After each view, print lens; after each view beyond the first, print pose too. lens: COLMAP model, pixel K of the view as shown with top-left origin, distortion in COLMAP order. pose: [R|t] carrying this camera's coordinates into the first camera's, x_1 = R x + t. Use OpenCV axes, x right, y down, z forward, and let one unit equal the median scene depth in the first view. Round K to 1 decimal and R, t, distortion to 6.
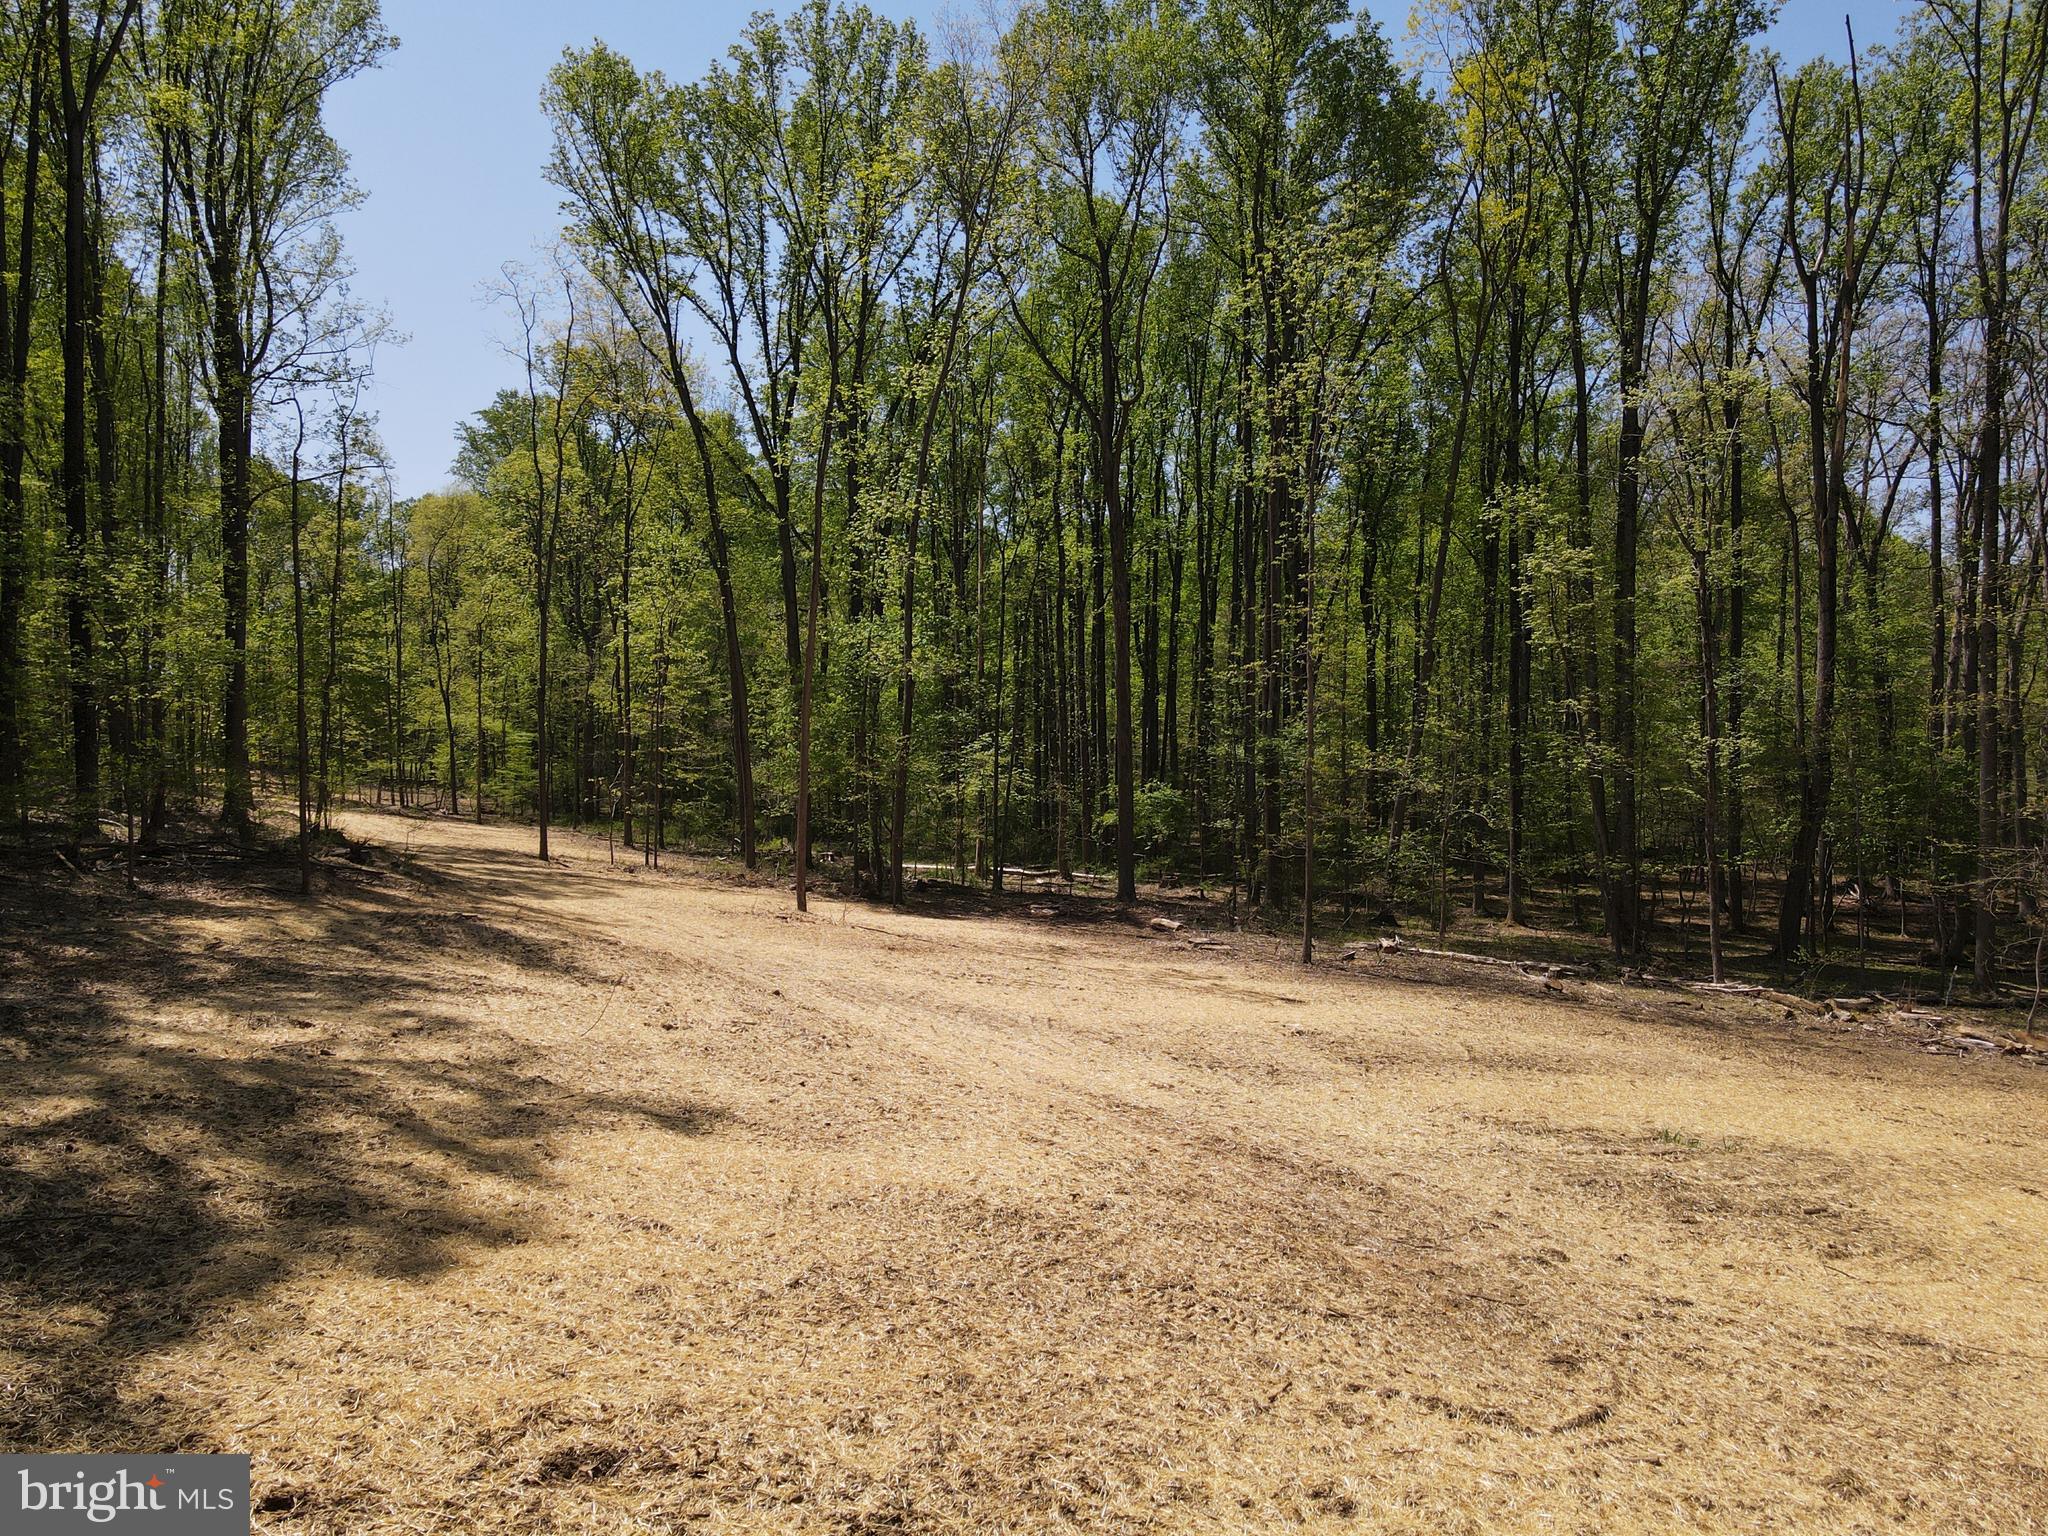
lens RADIAL K [[1501.8, 0, 1035.6], [0, 1501.8, 771.6], [0, 0, 1]] dist [0.020909, 0.004739]
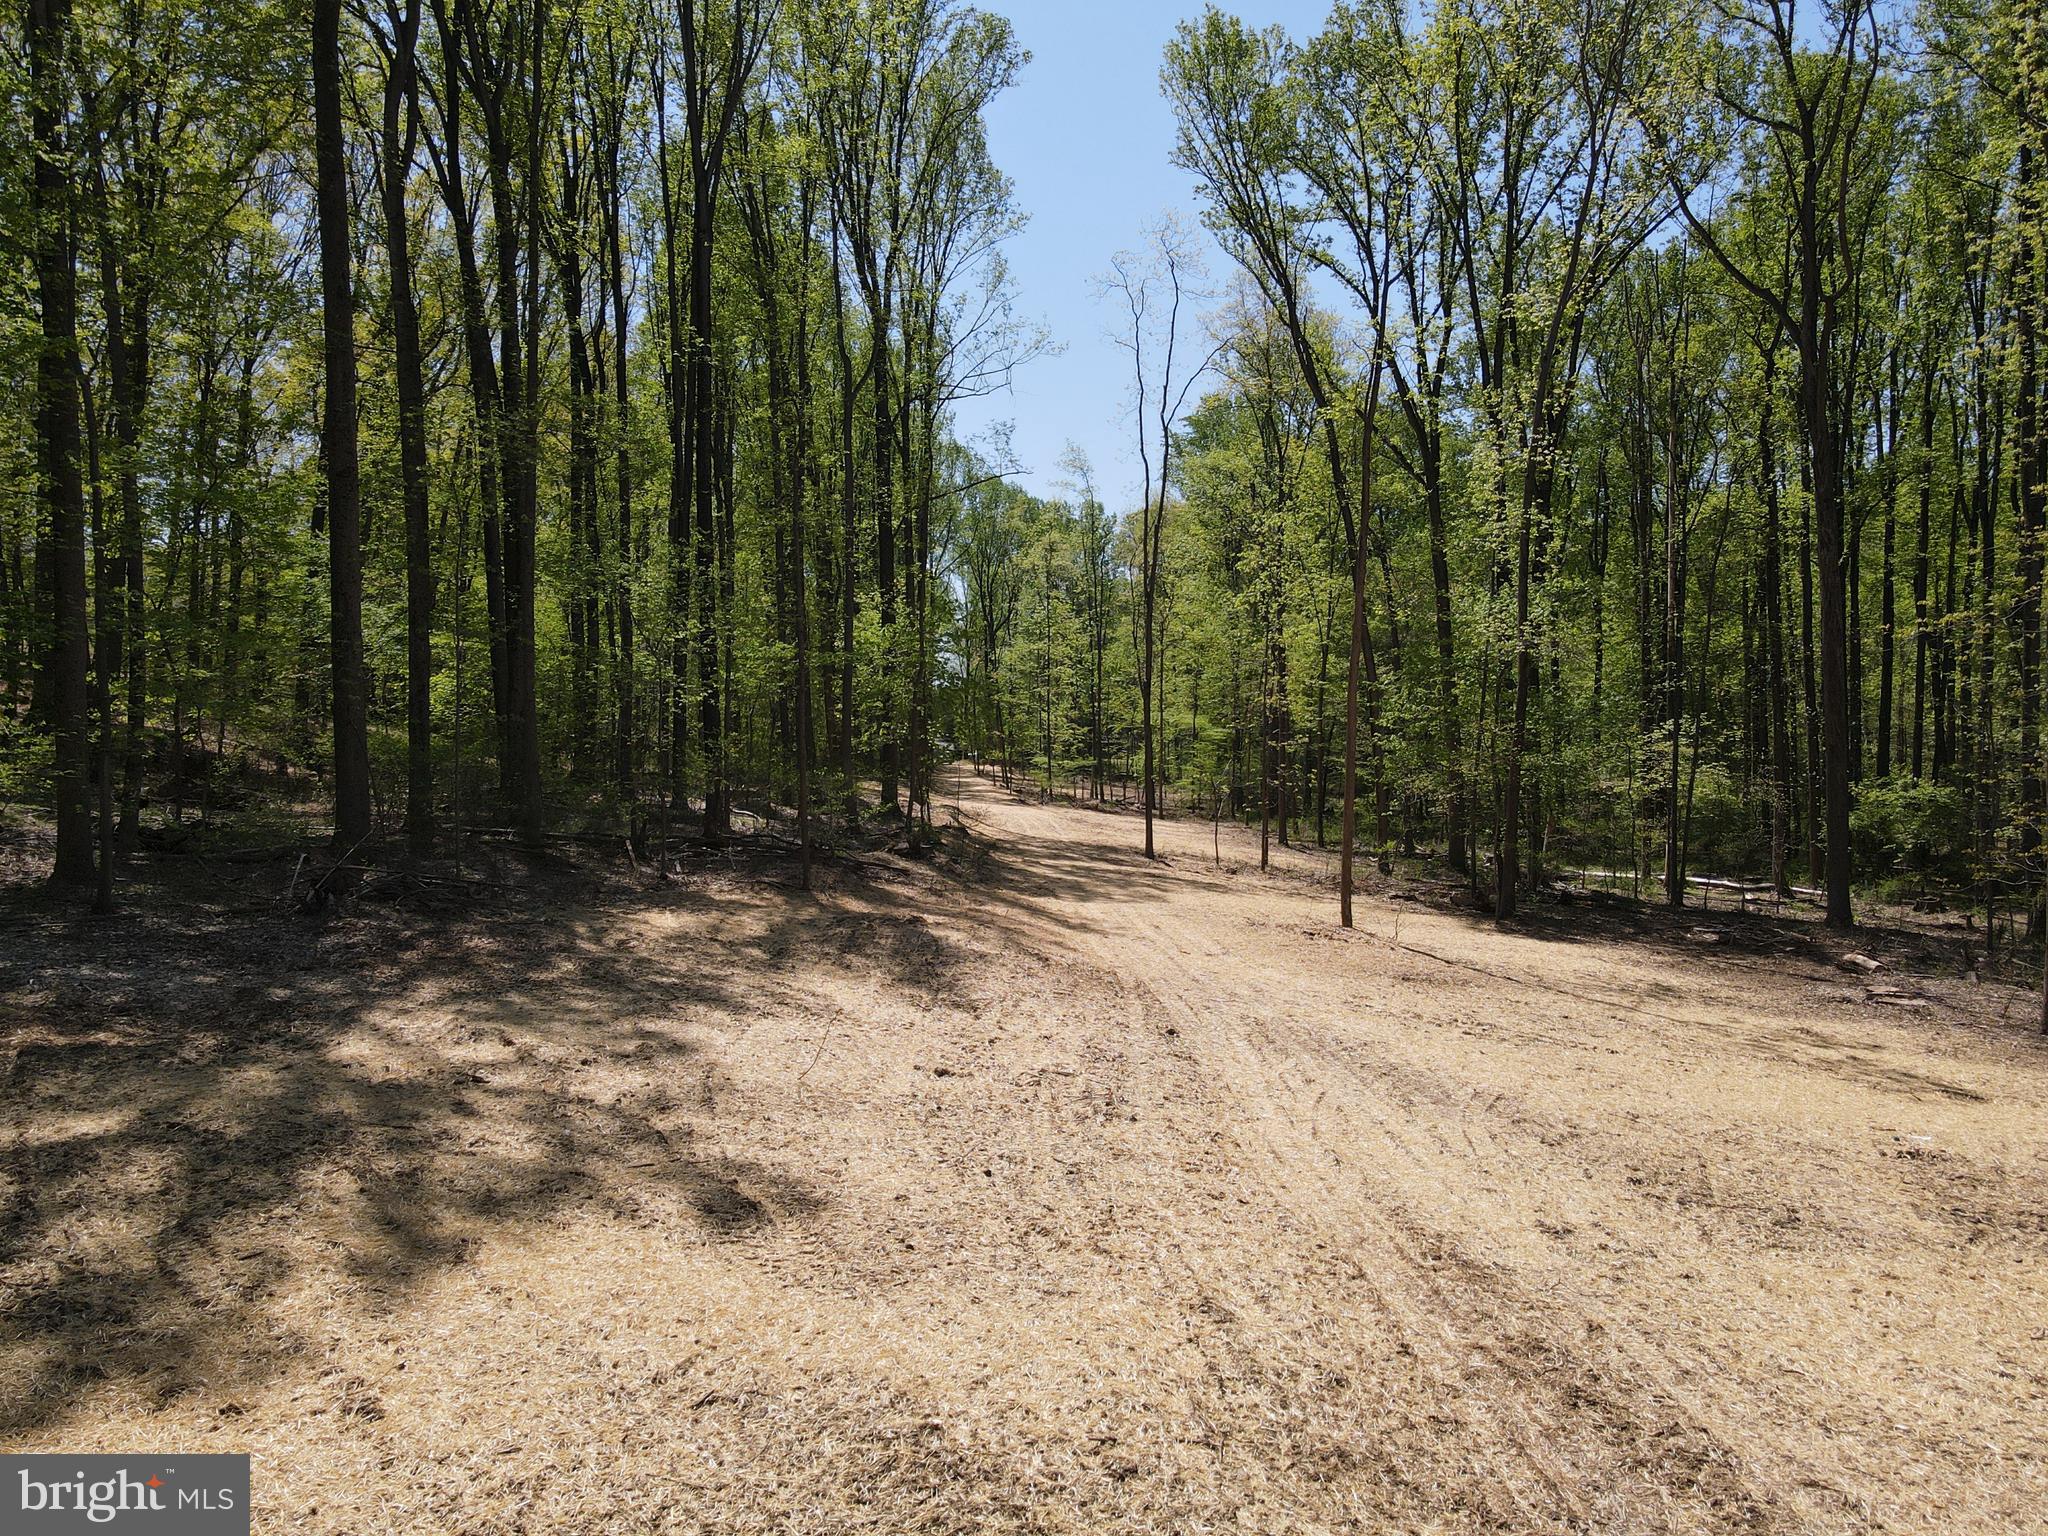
lens RADIAL K [[1501.8, 0, 1035.6], [0, 1501.8, 771.6], [0, 0, 1]] dist [0.020909, 0.004739]
pose [[0.881344, -0.000067, -0.472475, 0.055464], [0.001751, 0.999994, 0.003123, 0.000311], [0.472471, -0.003580, 0.881339, 0.081389]]
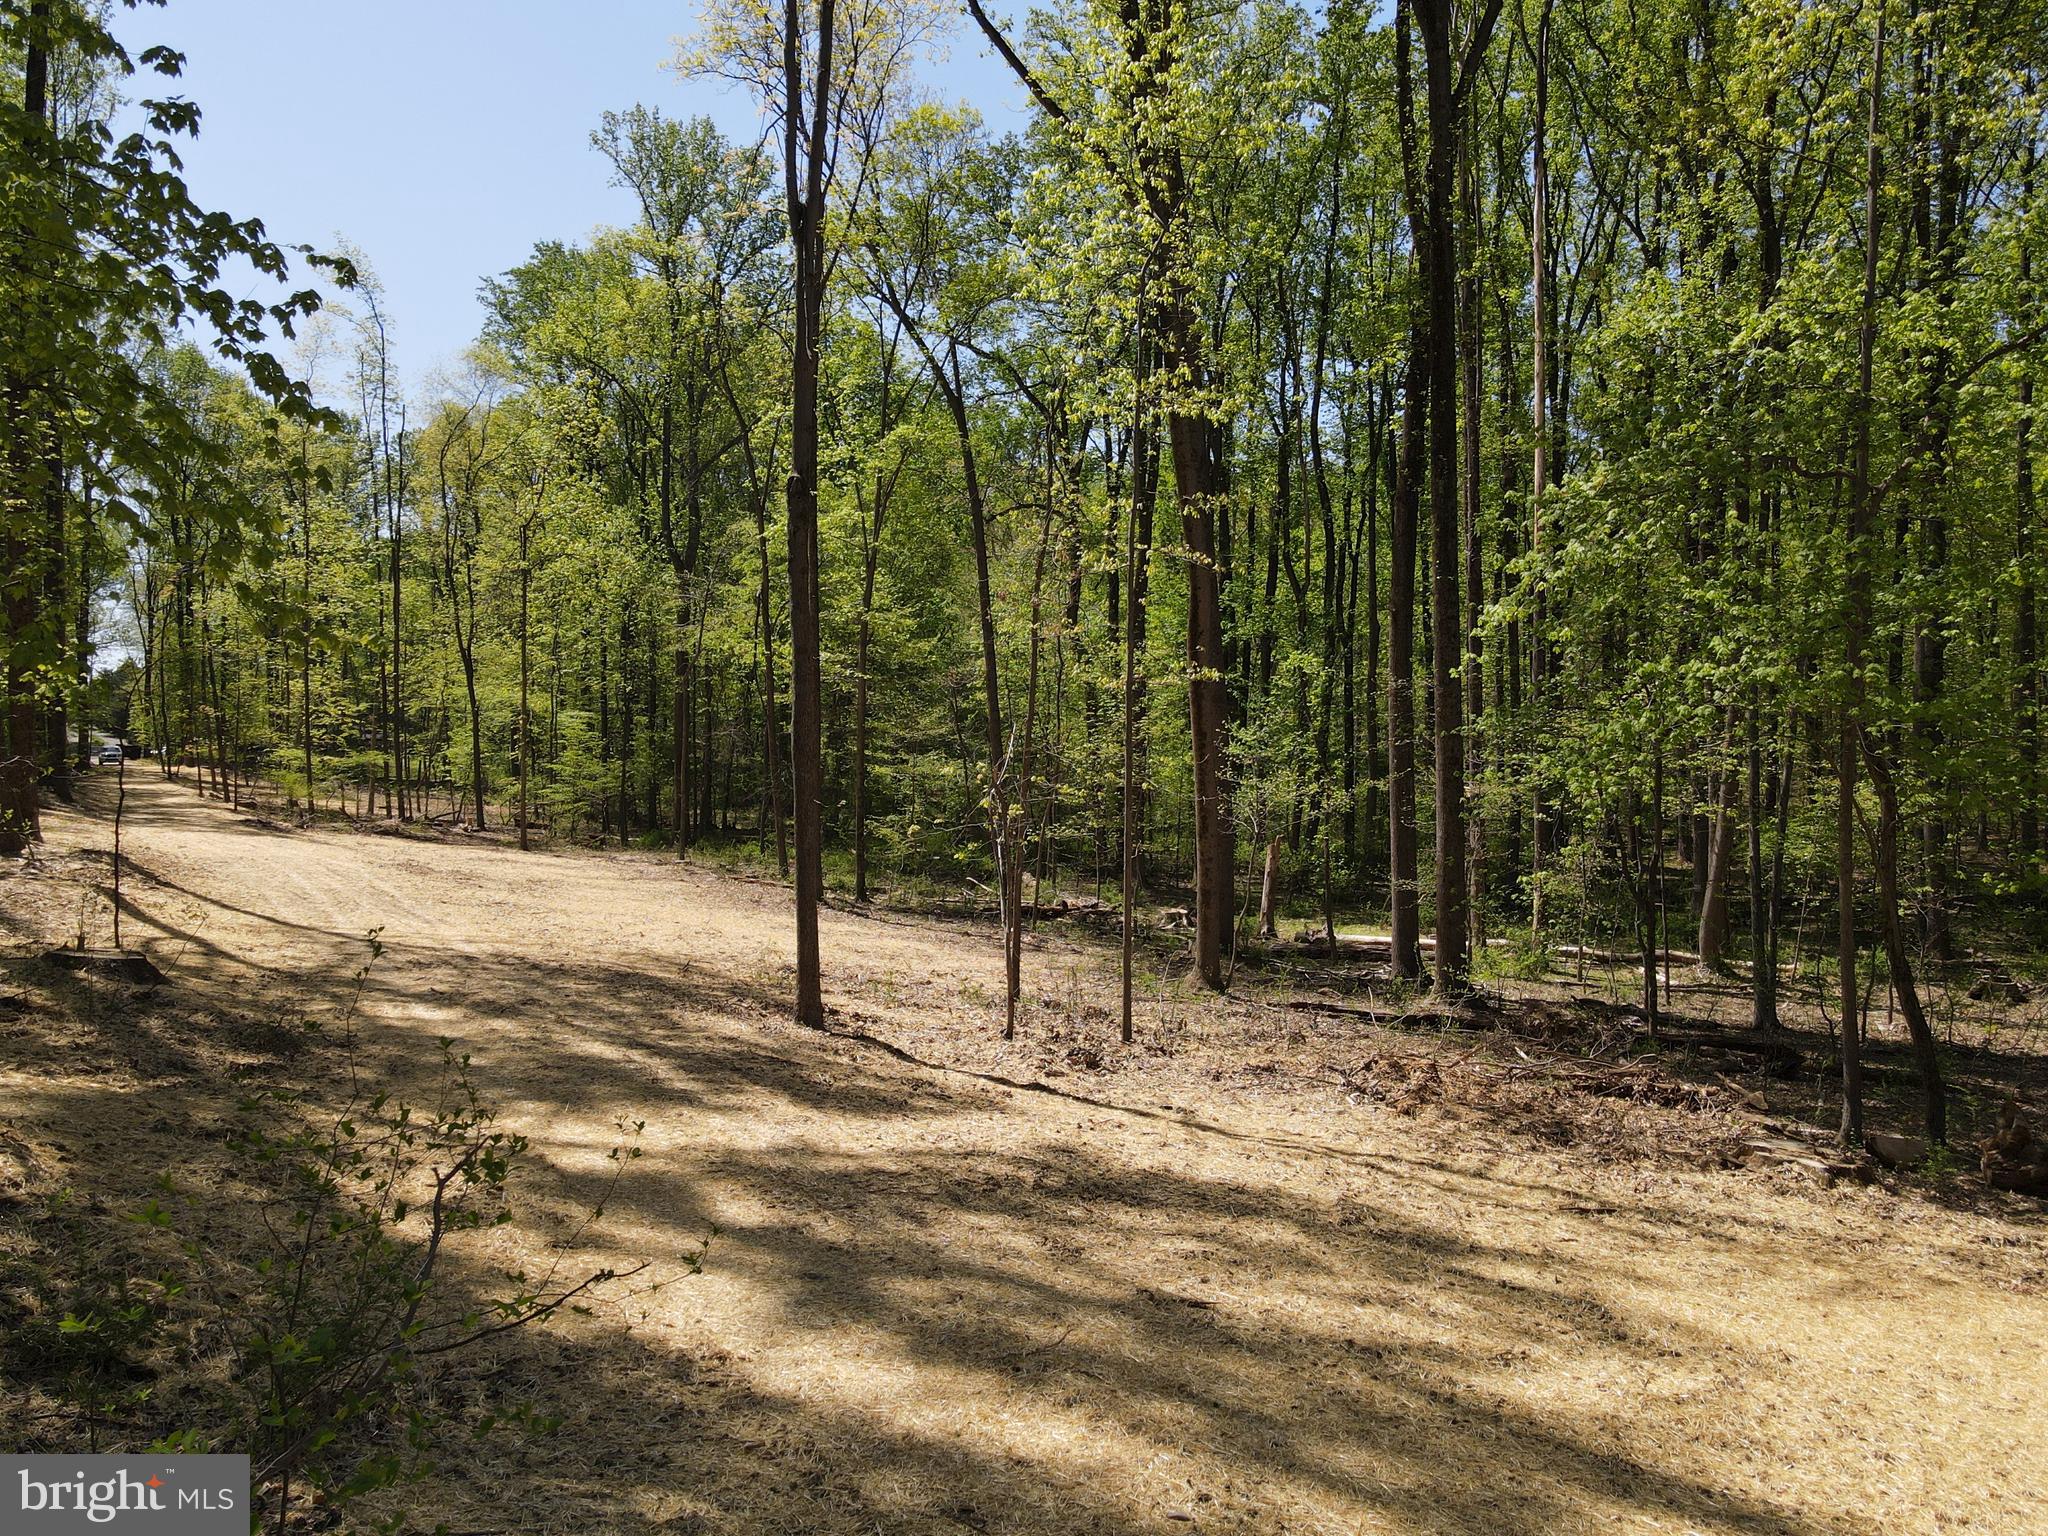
lens RADIAL K [[1501.8, 0, 1035.6], [0, 1501.8, 771.6], [0, 0, 1]] dist [0.020909, 0.004739]
pose [[0.999957, -0.002685, -0.008851, -0.214853], [0.002657, 0.999992, -0.003079, 0.008859], [0.008859, 0.003056, 0.999956, 0.538376]]
